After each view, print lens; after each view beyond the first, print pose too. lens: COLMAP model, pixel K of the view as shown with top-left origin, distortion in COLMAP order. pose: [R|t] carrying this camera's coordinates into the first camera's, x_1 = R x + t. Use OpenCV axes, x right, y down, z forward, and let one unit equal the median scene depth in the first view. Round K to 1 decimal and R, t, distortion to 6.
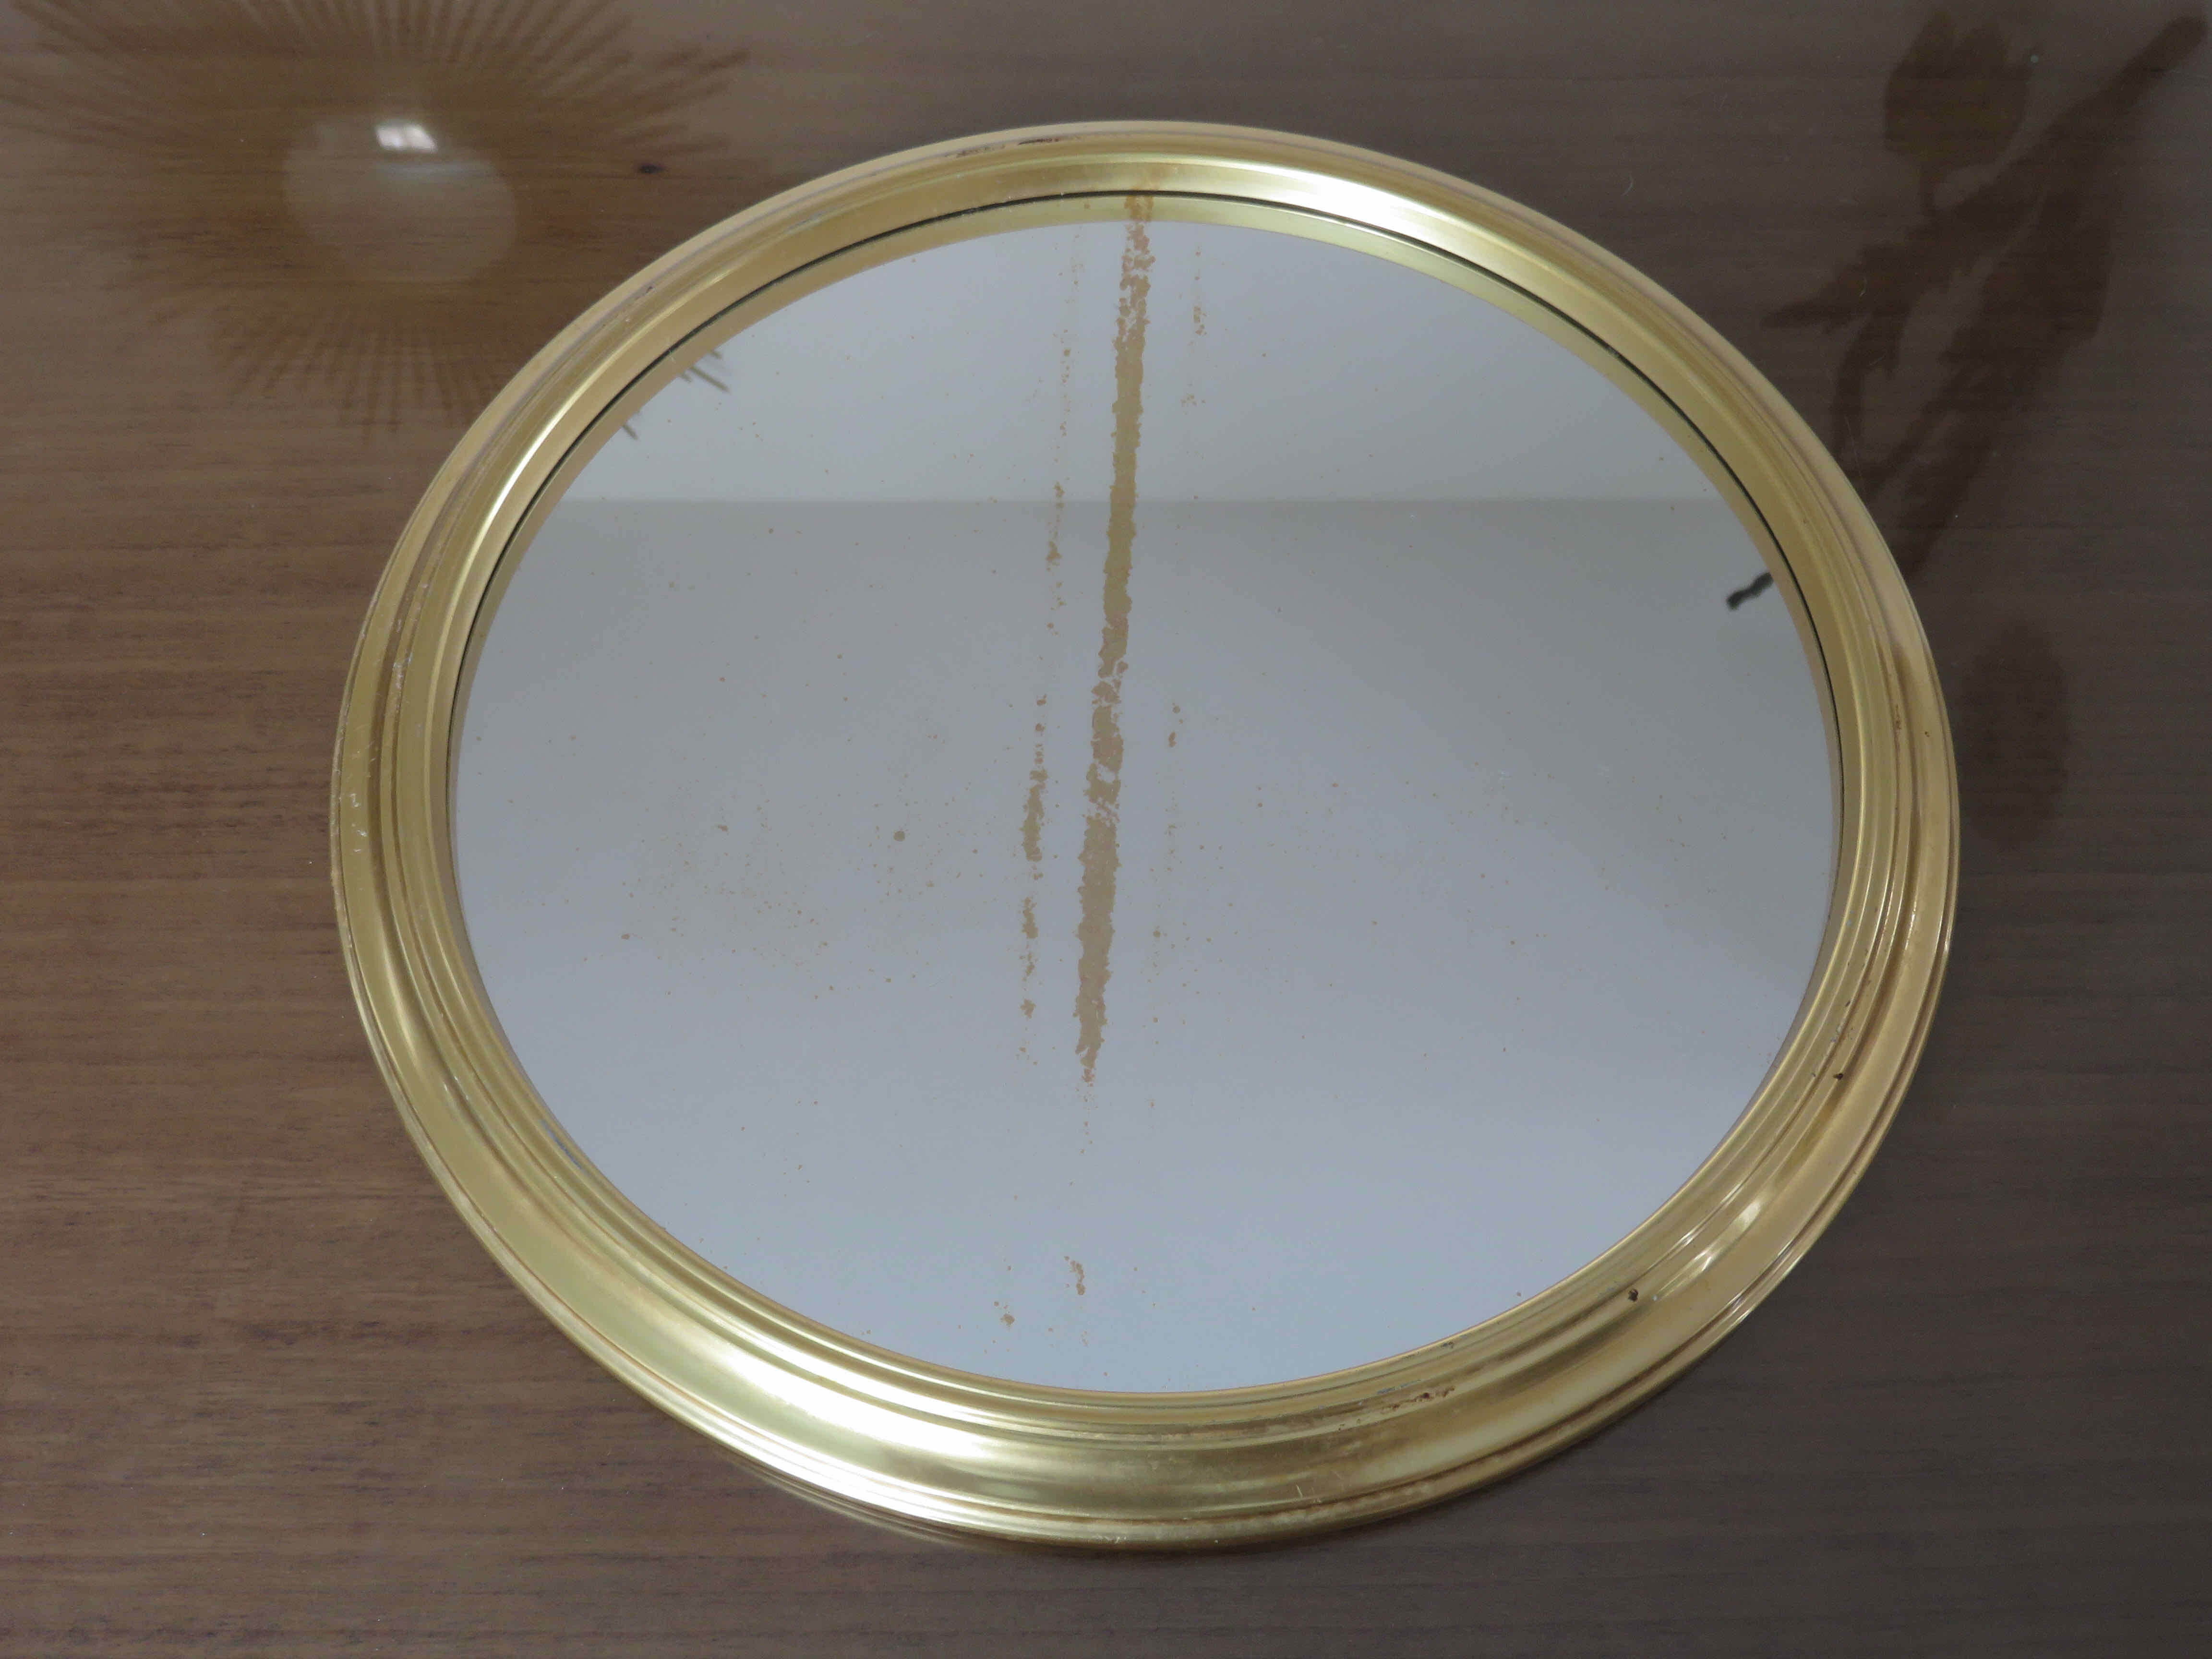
lens RADIAL K [[2163.7, 0, 1106.0], [0, 2163.7, 829.5], [0, 0, 1]] dist [-0.018064, 0.002125]
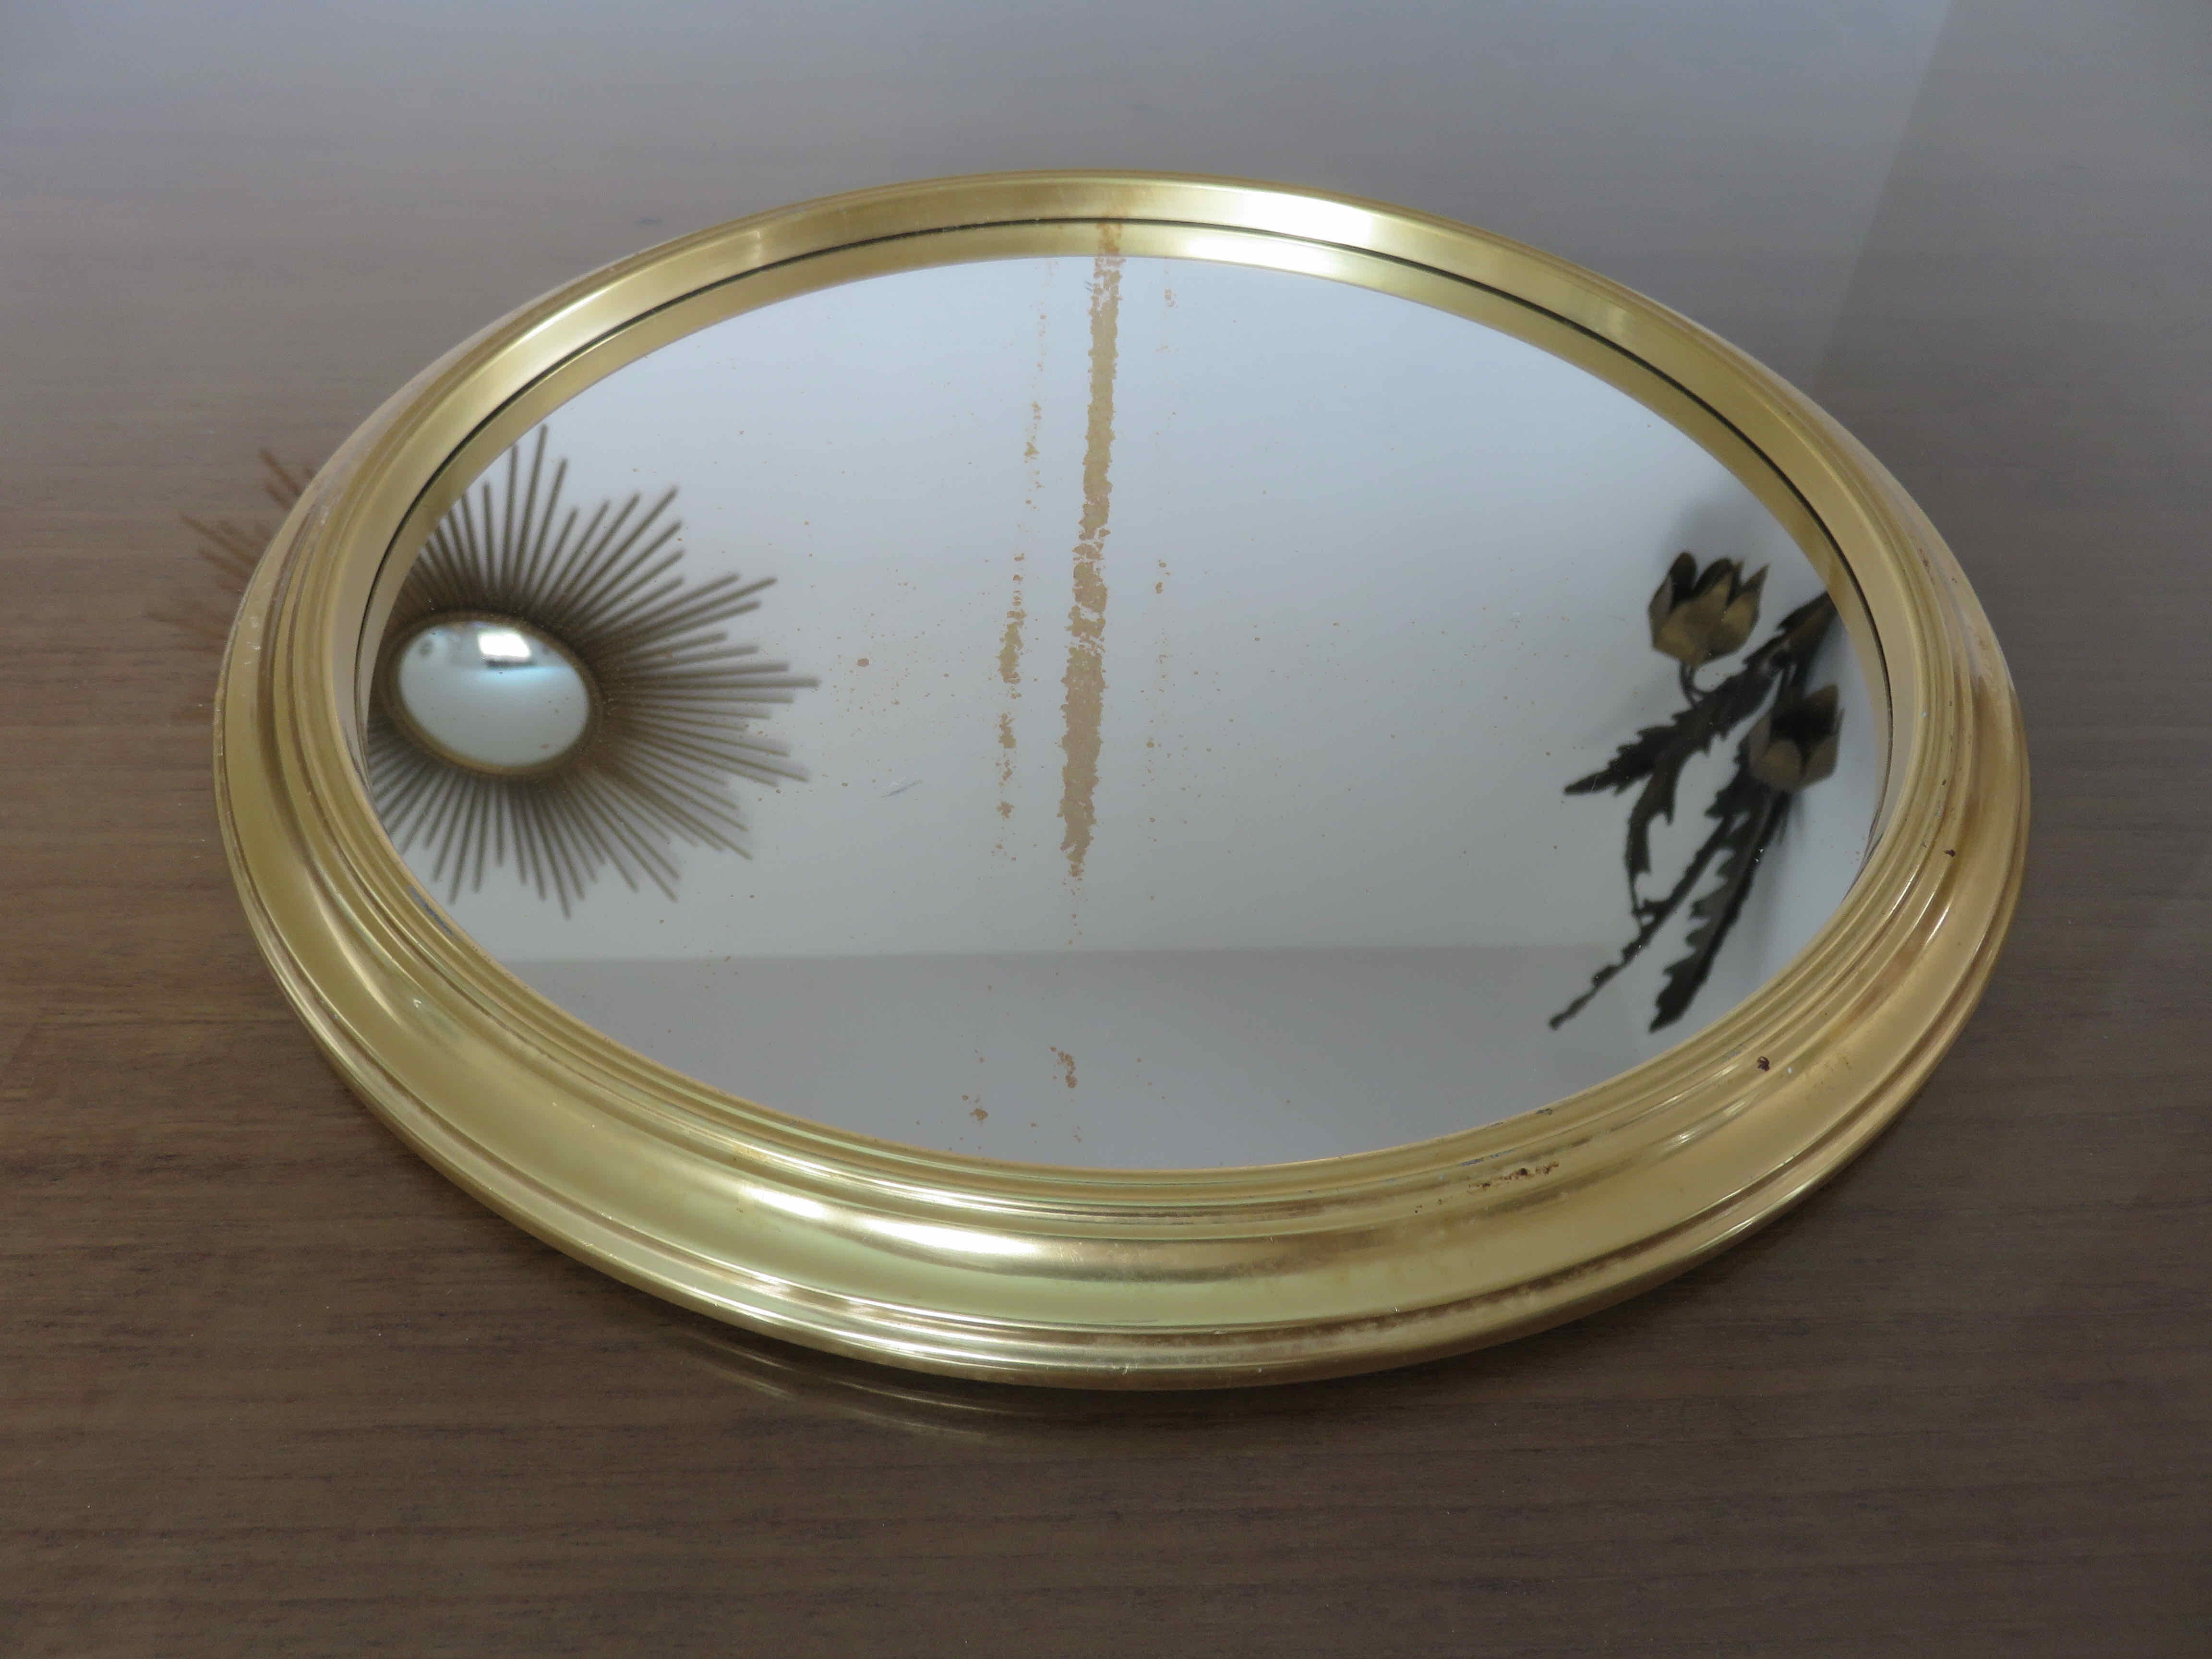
lens RADIAL K [[1669.4, 0, 1106.0], [0, 1669.4, 829.5], [0, 0, 1]] dist [0.003289, -0.005861]
pose [[0.999342, 0.000915, 0.036247, -0.019867], [0.008723, 0.964248, -0.264859, 0.267951], [-0.035193, 0.265001, 0.963606, 0.355841]]
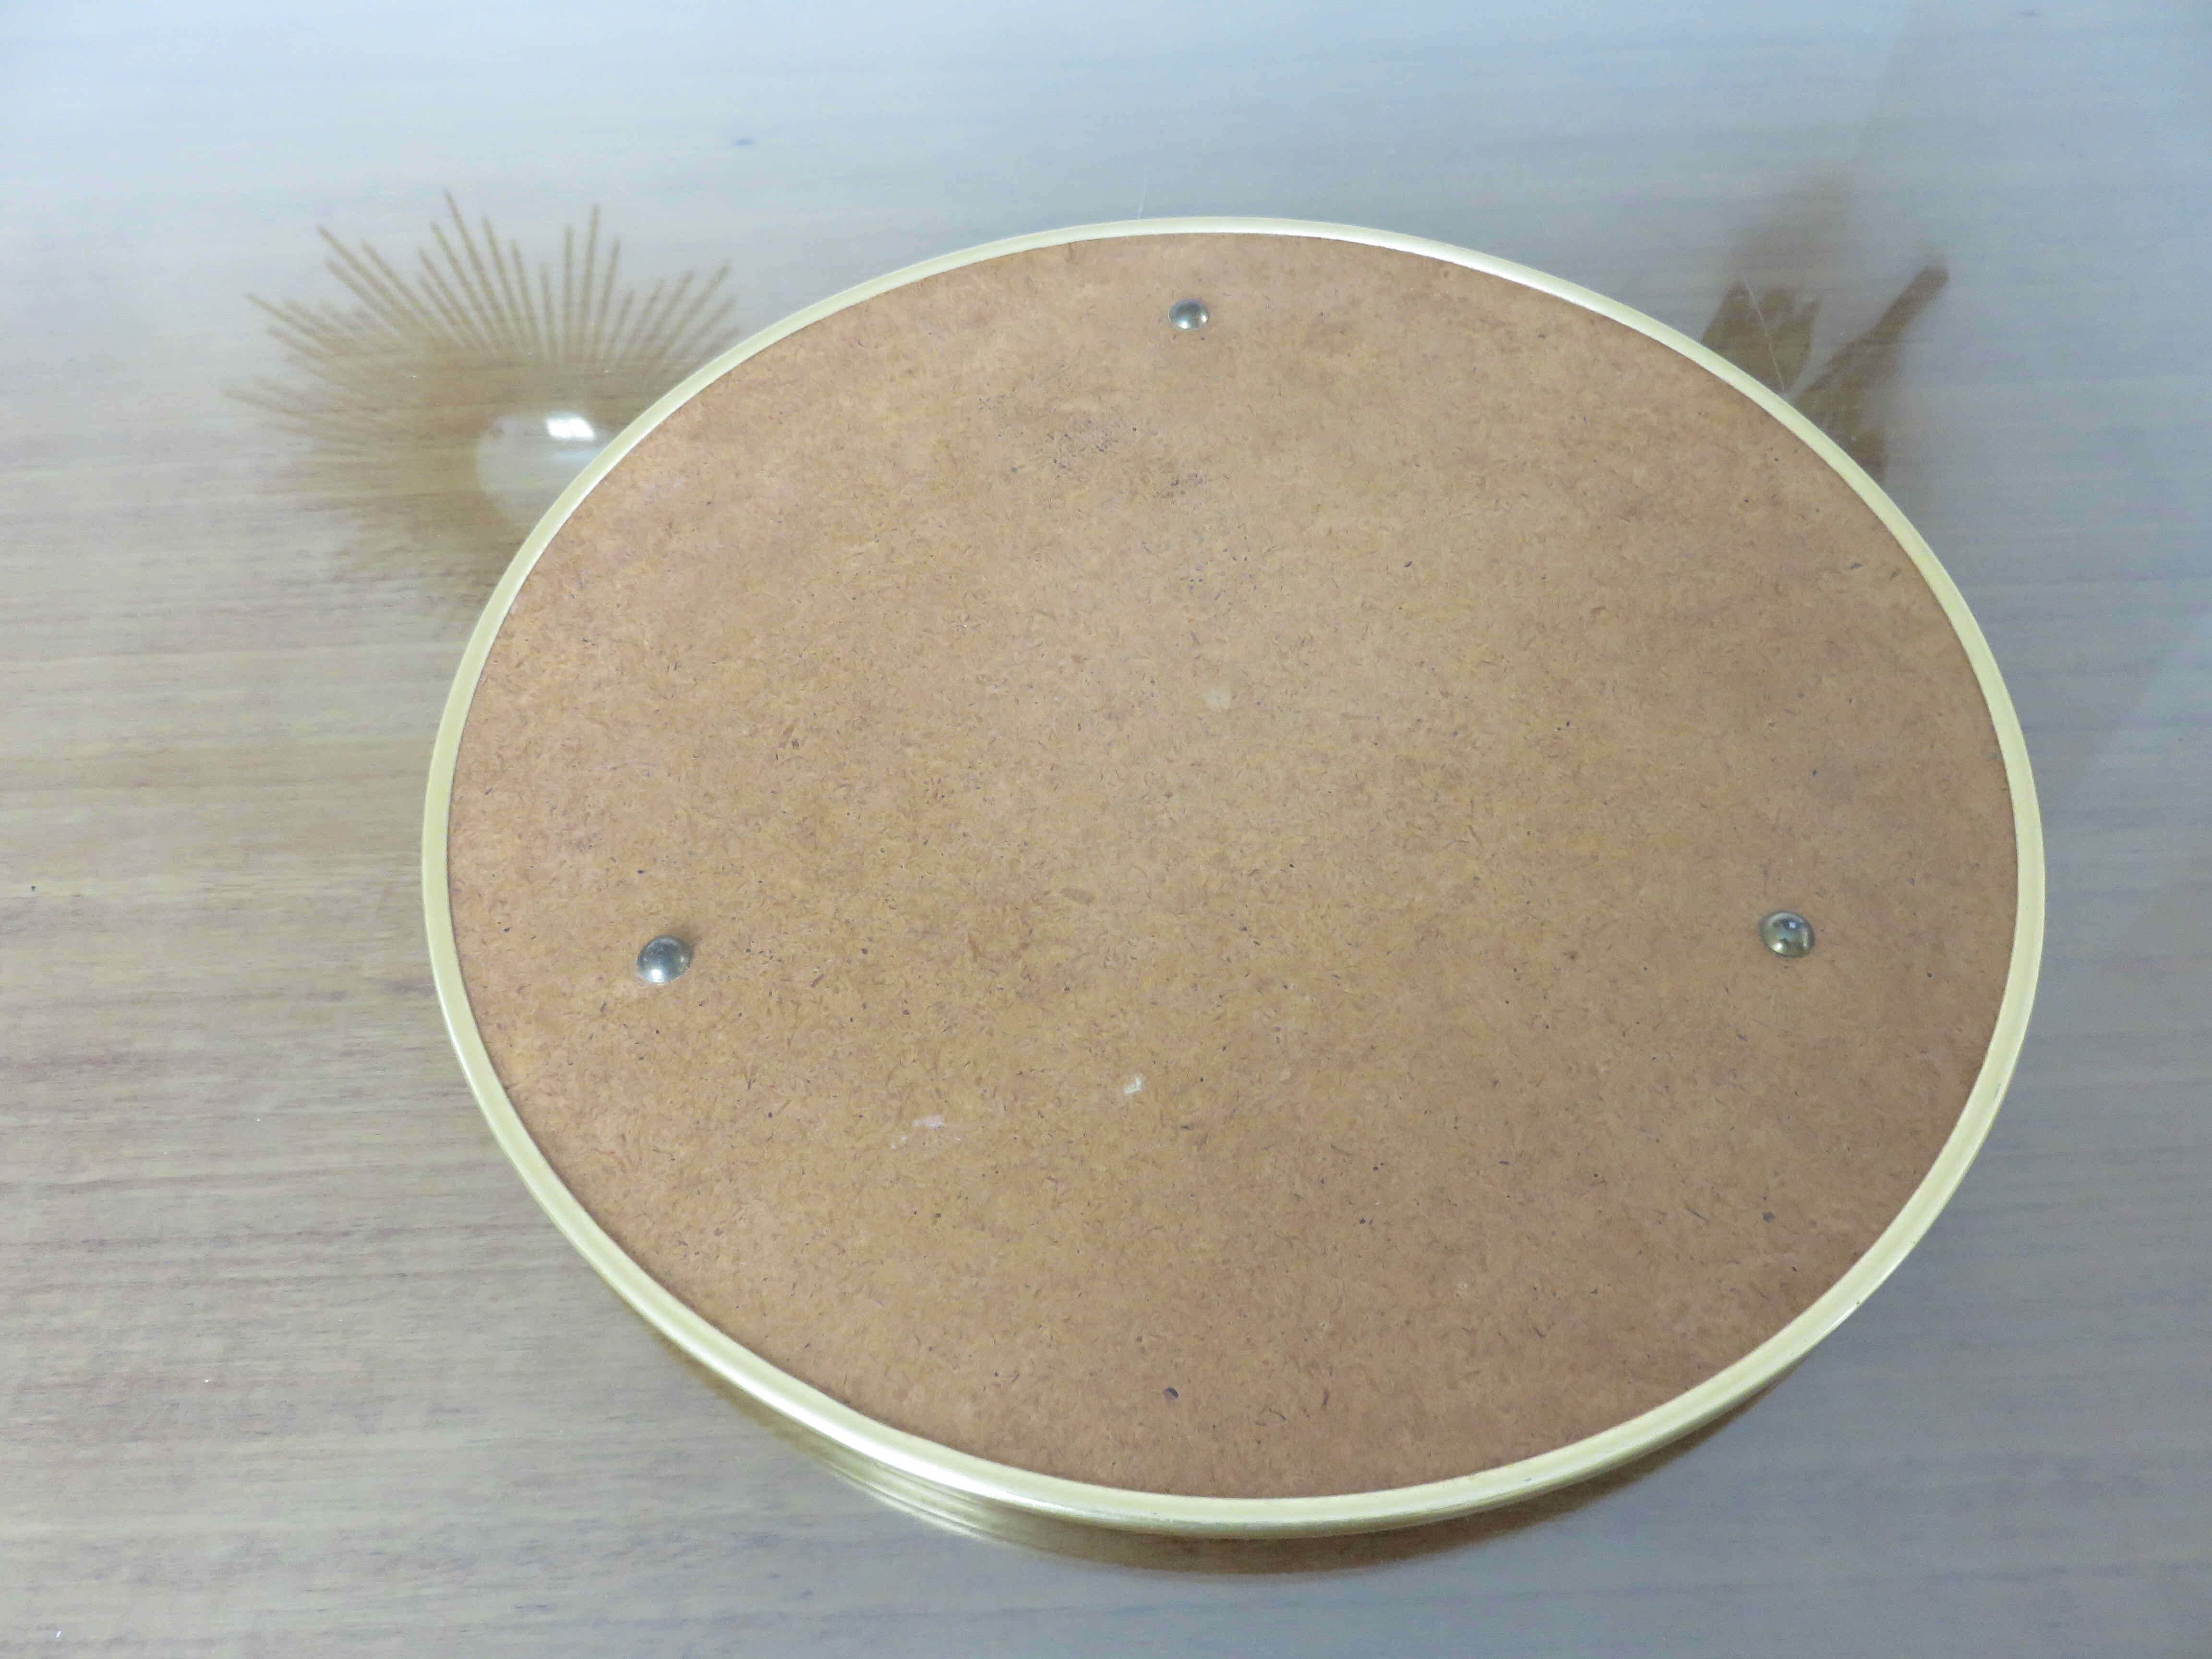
lens RADIAL K [[1669.4, 0, 1106.0], [0, 1669.4, 829.5], [0, 0, 1]] dist [0.003289, -0.005861]
pose [[0.999345, -0.035875, -0.004806, -0.021252], [0.035128, 0.993293, -0.110157, 0.250105], [0.008726, 0.109916, 0.993903, 0.133316]]
